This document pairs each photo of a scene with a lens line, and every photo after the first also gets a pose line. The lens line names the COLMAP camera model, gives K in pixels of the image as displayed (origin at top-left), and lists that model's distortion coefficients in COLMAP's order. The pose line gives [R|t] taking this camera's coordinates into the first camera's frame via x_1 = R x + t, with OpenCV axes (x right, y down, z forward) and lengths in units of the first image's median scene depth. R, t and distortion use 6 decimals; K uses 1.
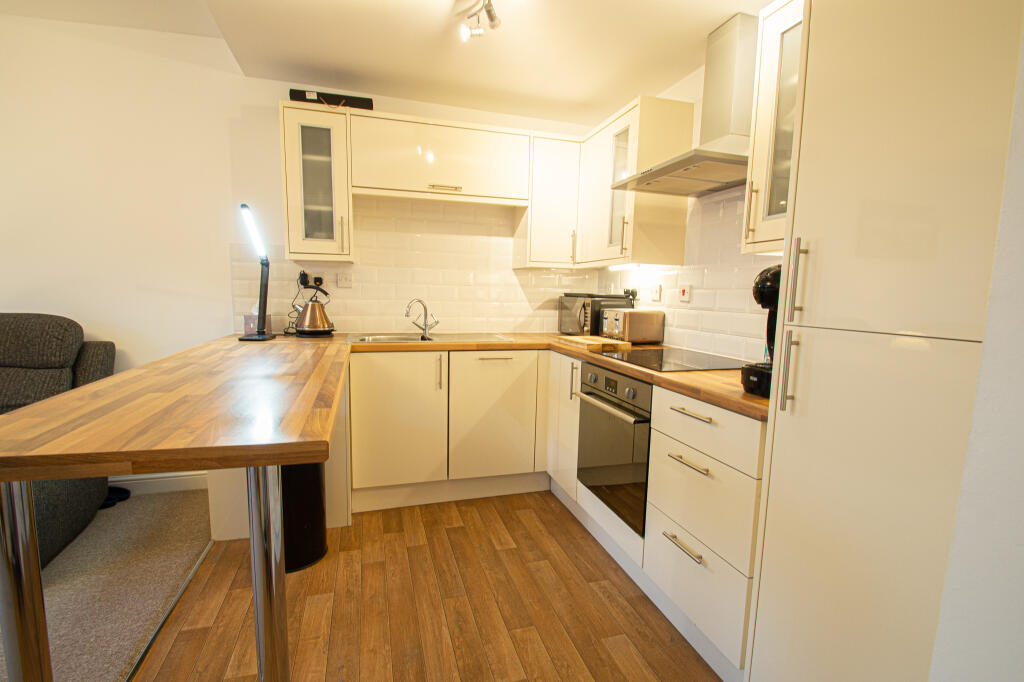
lens RADIAL K [[467.8, 0, 505.5], [0, 467.8, 349.9], [0, 0, 1]] dist [-0.020755, -0.001961]
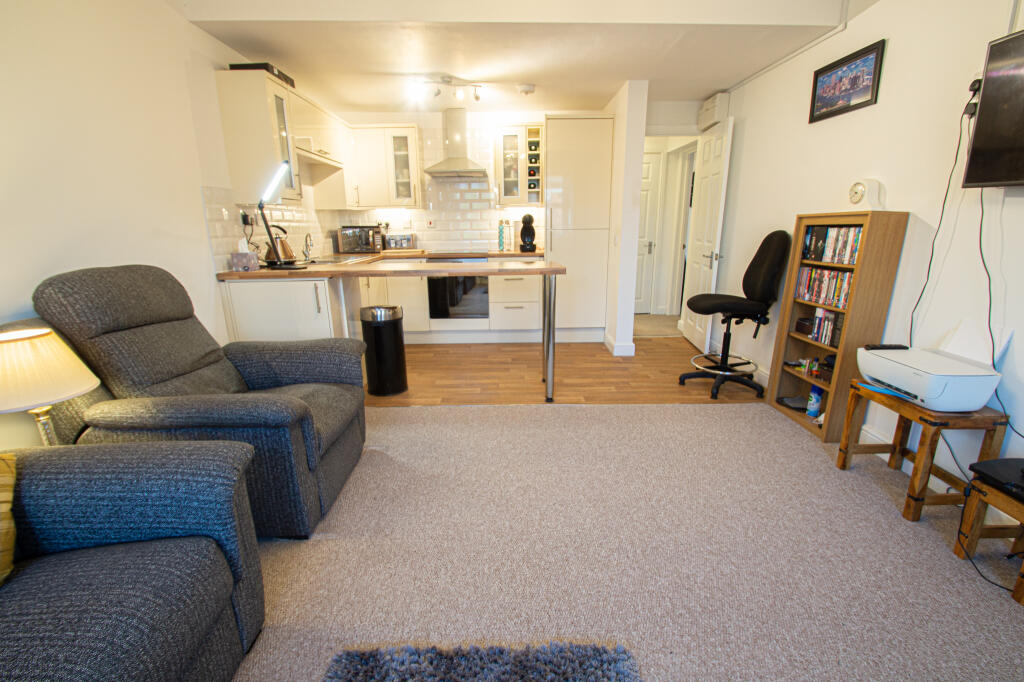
lens RADIAL K [[467.8, 0, 512.7], [0, 467.8, 349.0], [0, 0, 1]] dist [-0.020755, -0.001961]
pose [[0.280686, -0.274840, 0.919608, -1.533553], [0.120722, 0.960625, 0.250252, -0.059018], [-0.952177, 0.040774, 0.302813, 0.037809]]
